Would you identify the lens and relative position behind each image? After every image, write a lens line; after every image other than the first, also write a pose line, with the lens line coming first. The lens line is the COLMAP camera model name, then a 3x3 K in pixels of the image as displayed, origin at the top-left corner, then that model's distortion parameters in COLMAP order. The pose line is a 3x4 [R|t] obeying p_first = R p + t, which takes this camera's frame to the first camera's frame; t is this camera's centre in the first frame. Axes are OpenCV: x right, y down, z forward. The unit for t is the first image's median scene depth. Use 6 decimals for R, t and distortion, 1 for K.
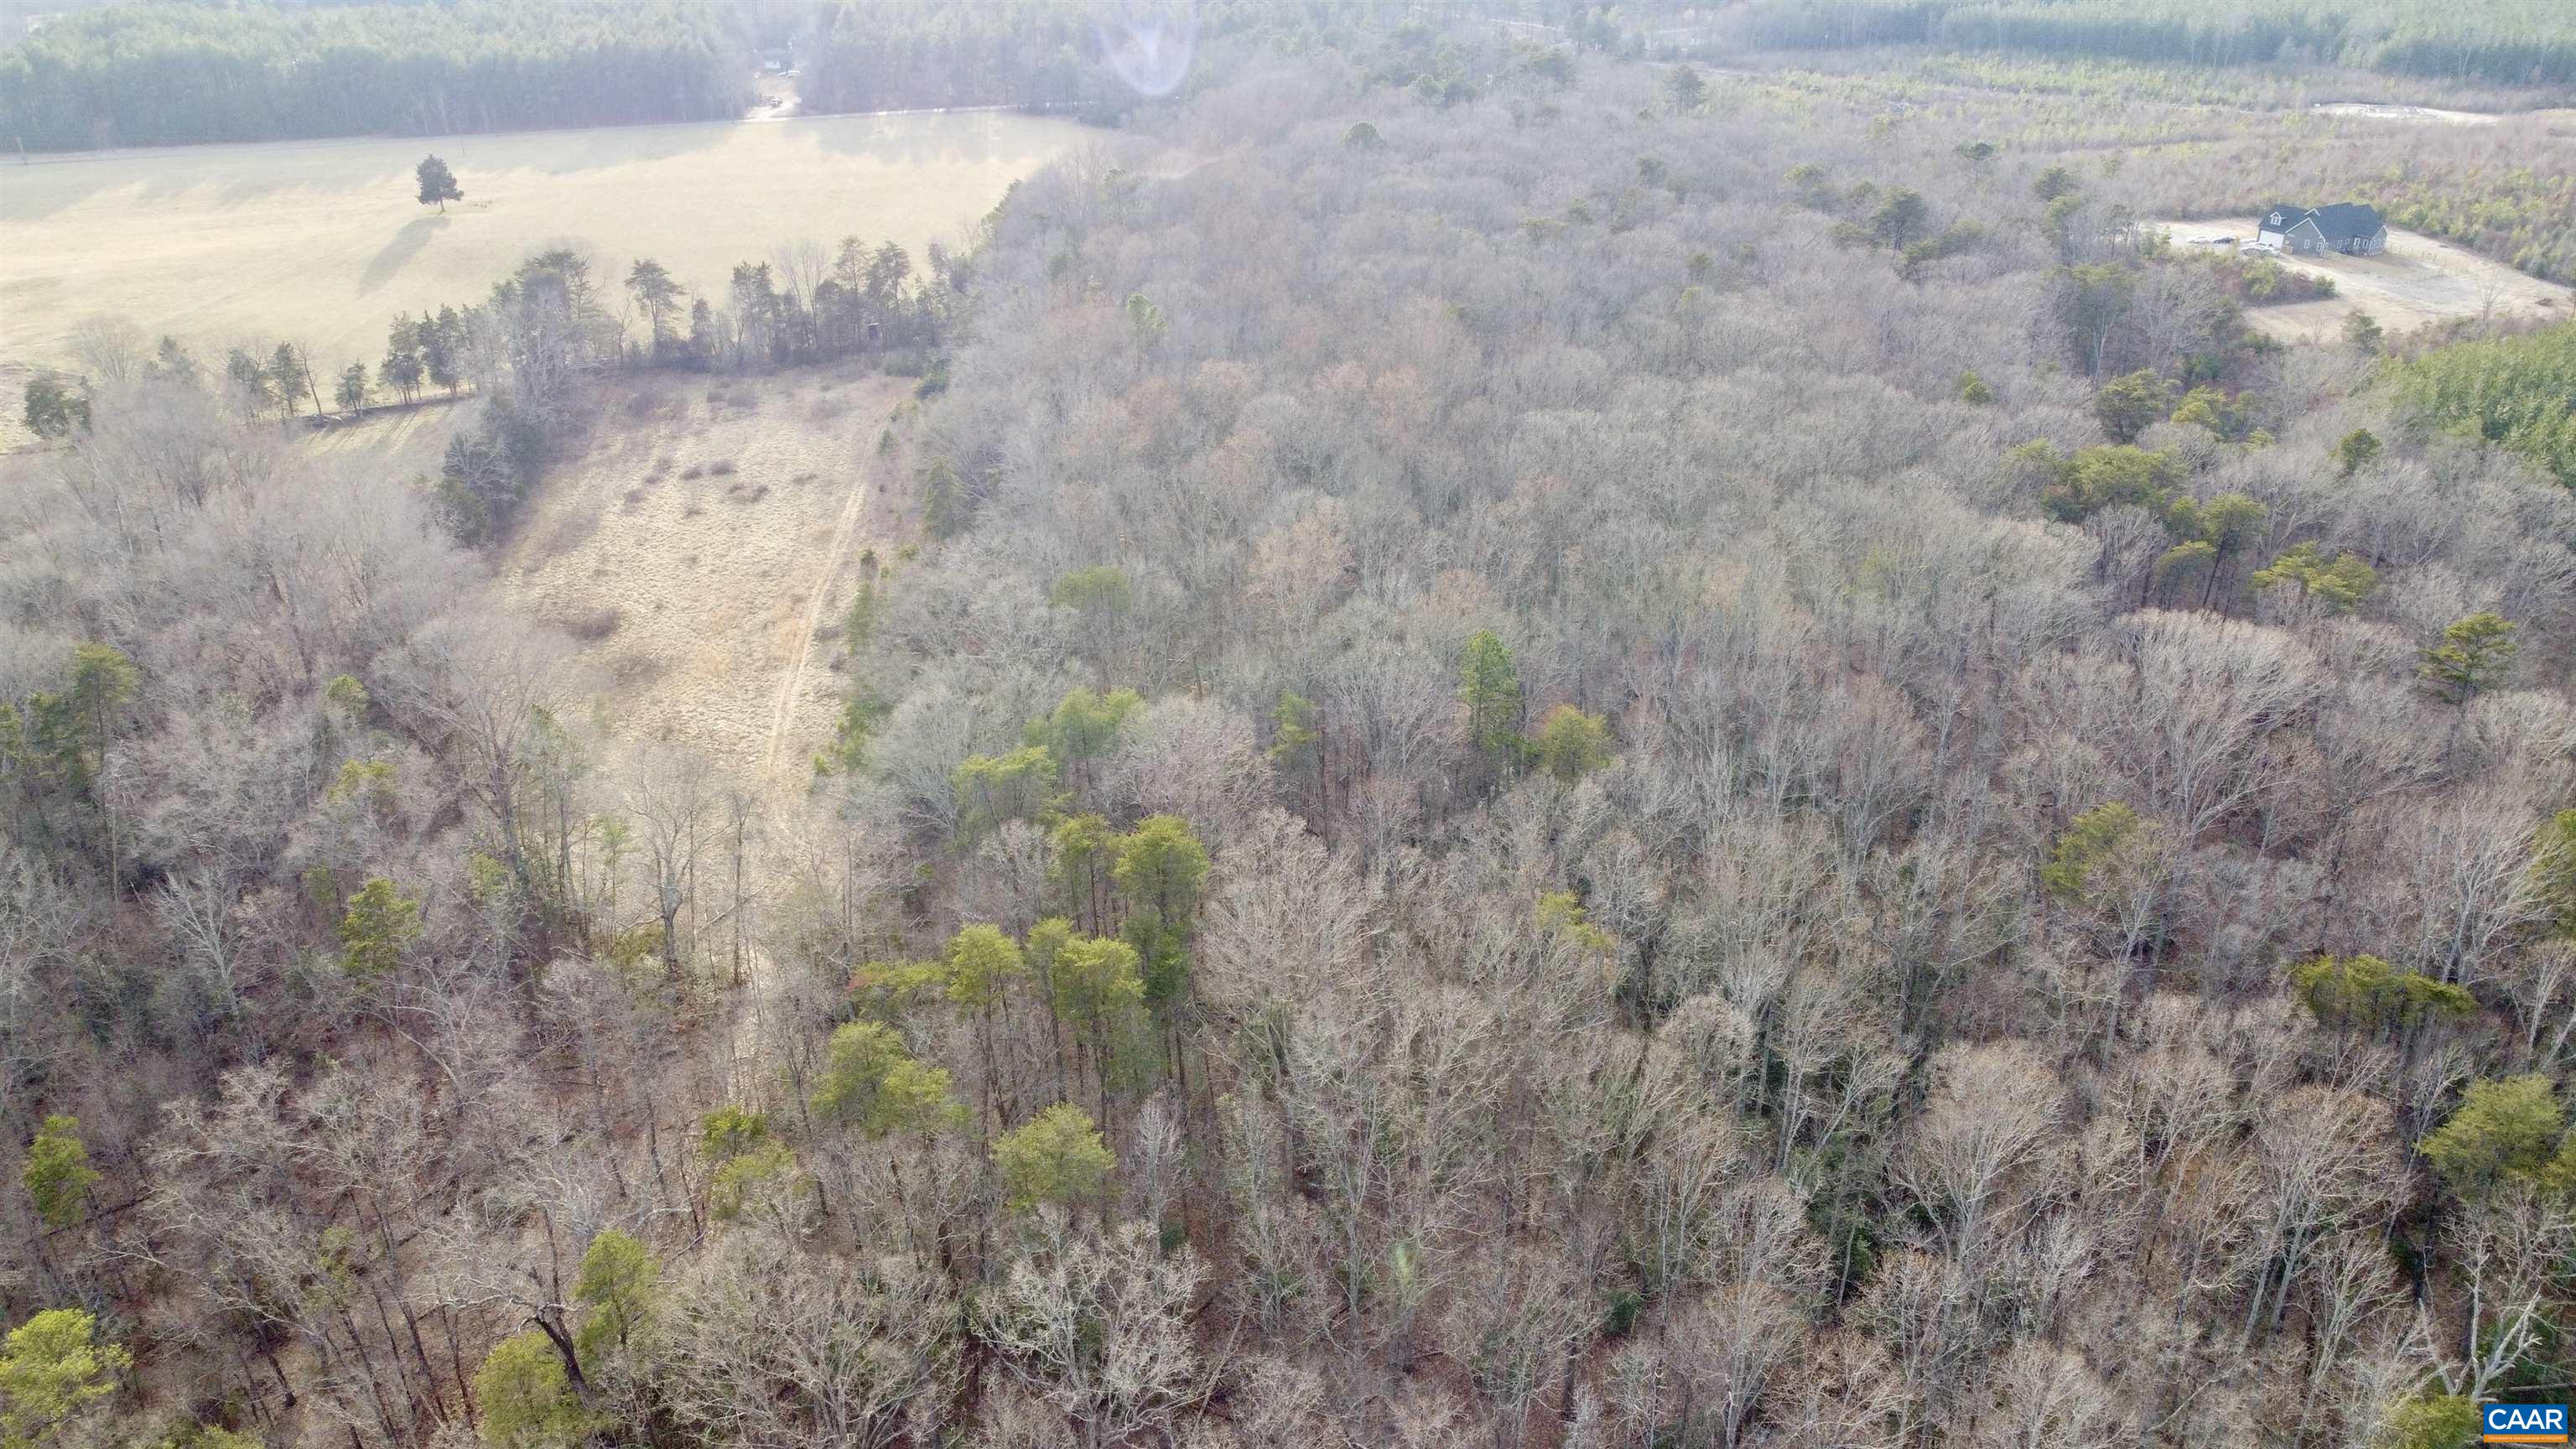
lens RADIAL K [[1930.7, 0, 1283.4], [0, 1930.7, 722.6], [0, 0, 1]] dist [-0.000076, -0.004406]
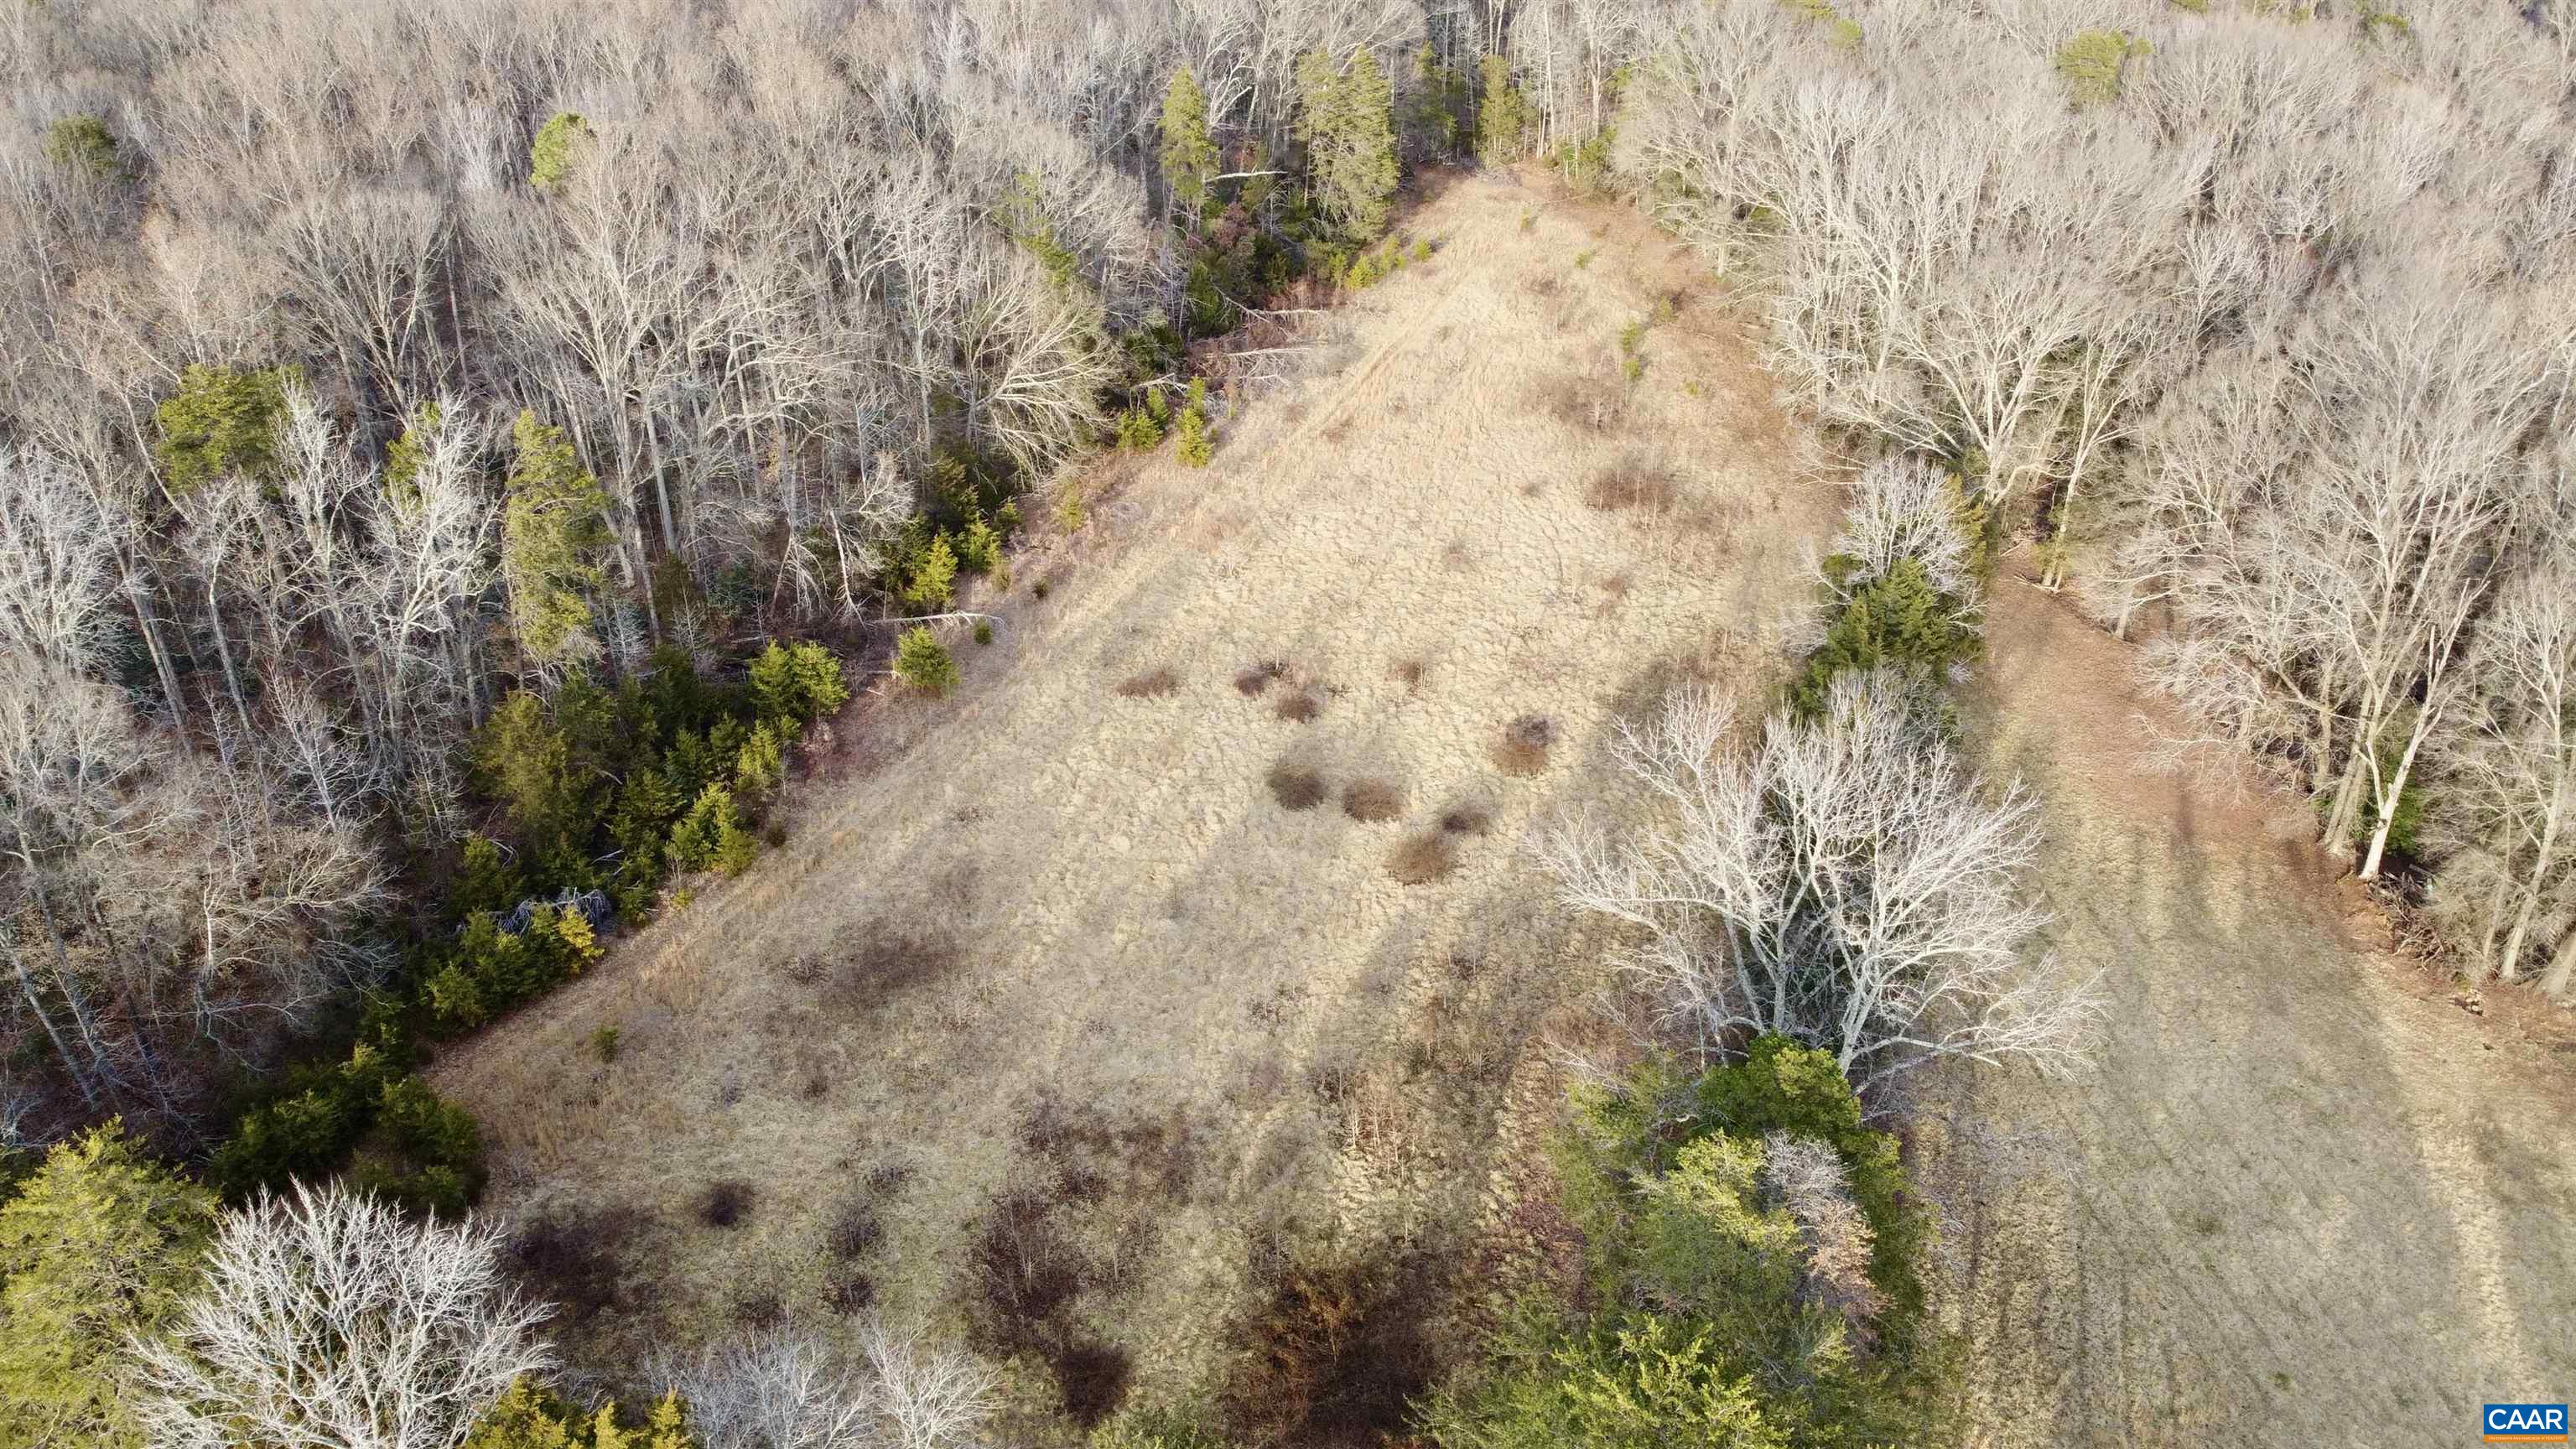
lens RADIAL K [[1930.7, 0, 1283.3], [0, 1930.7, 712.6], [0, 0, 1]] dist [-0.000076, -0.004406]
pose [[-0.884637, -0.234212, 0.403189, -0.330952], [0.216355, 0.559794, 0.799888, -0.340095], [-0.413046, 0.794843, -0.444541, 0.868883]]
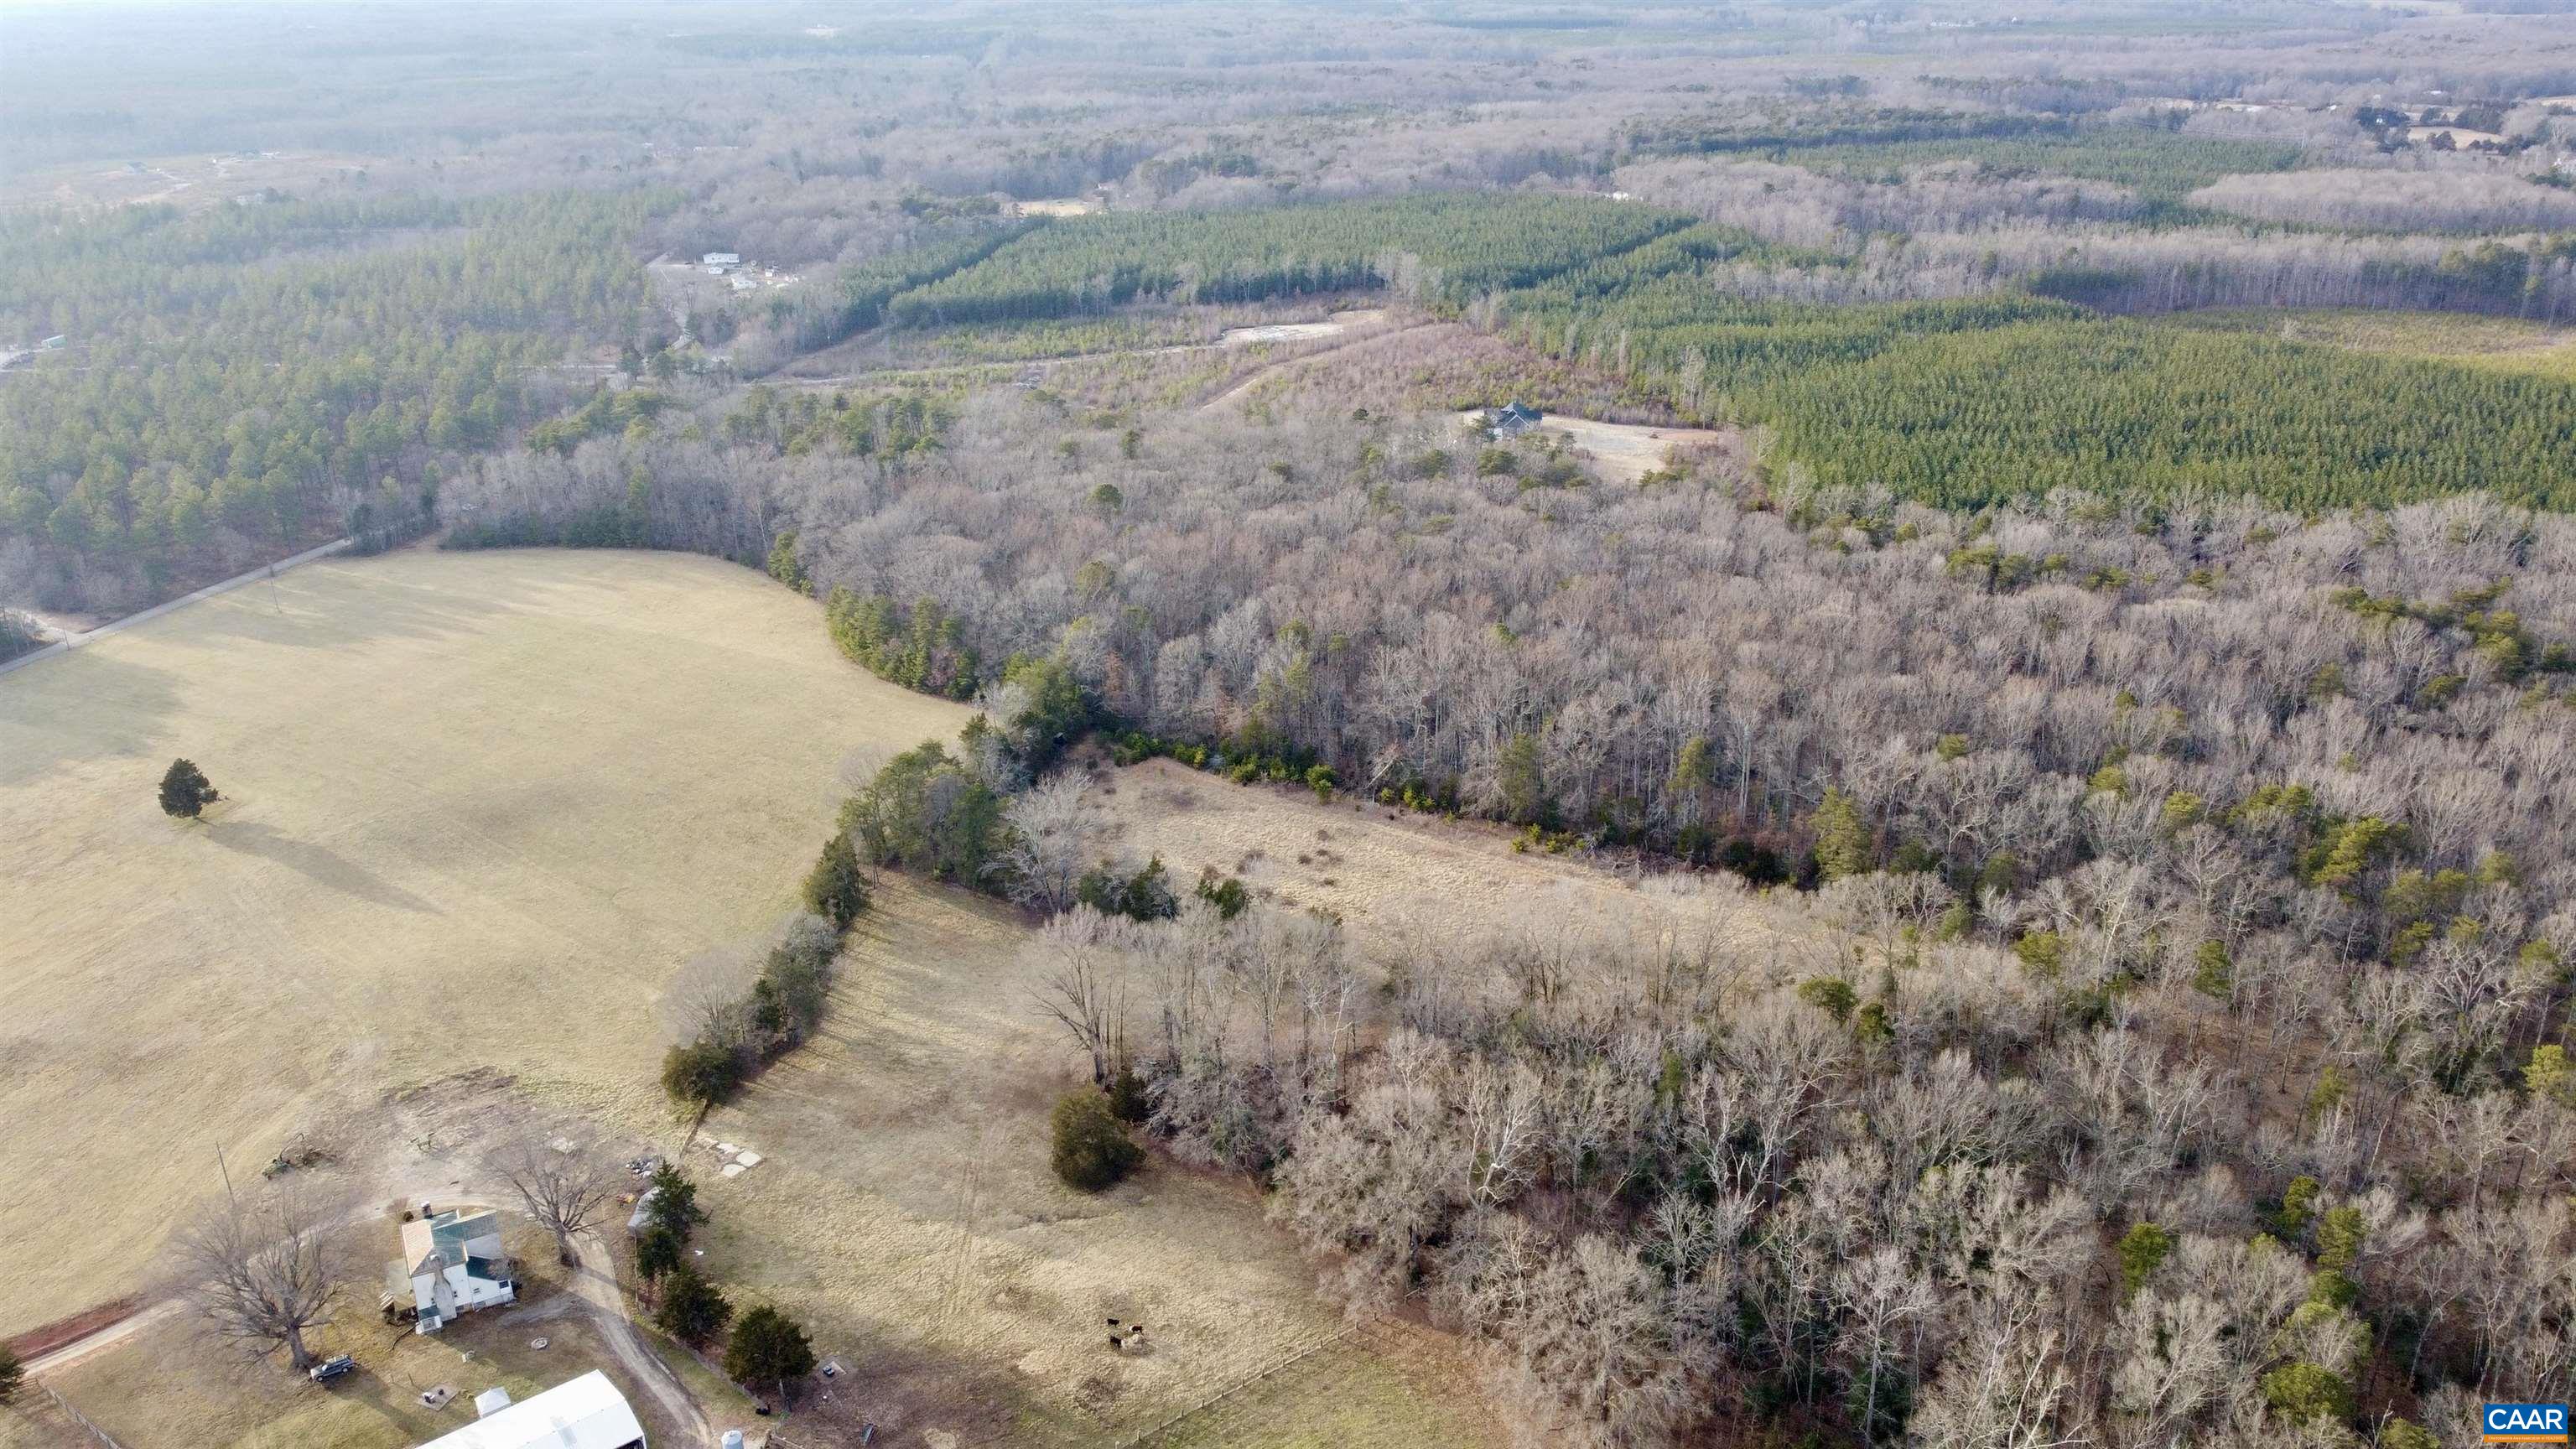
lens RADIAL K [[1930.7, 0, 1286.8], [0, 1930.7, 721.2], [0, 0, 1]] dist [-0.000076, -0.004406]
pose [[0.596503, -0.304015, 0.742805, -0.868215], [0.369623, 0.925557, 0.081989, -0.226323], [-0.712435, 0.225651, 0.664468, 0.112942]]
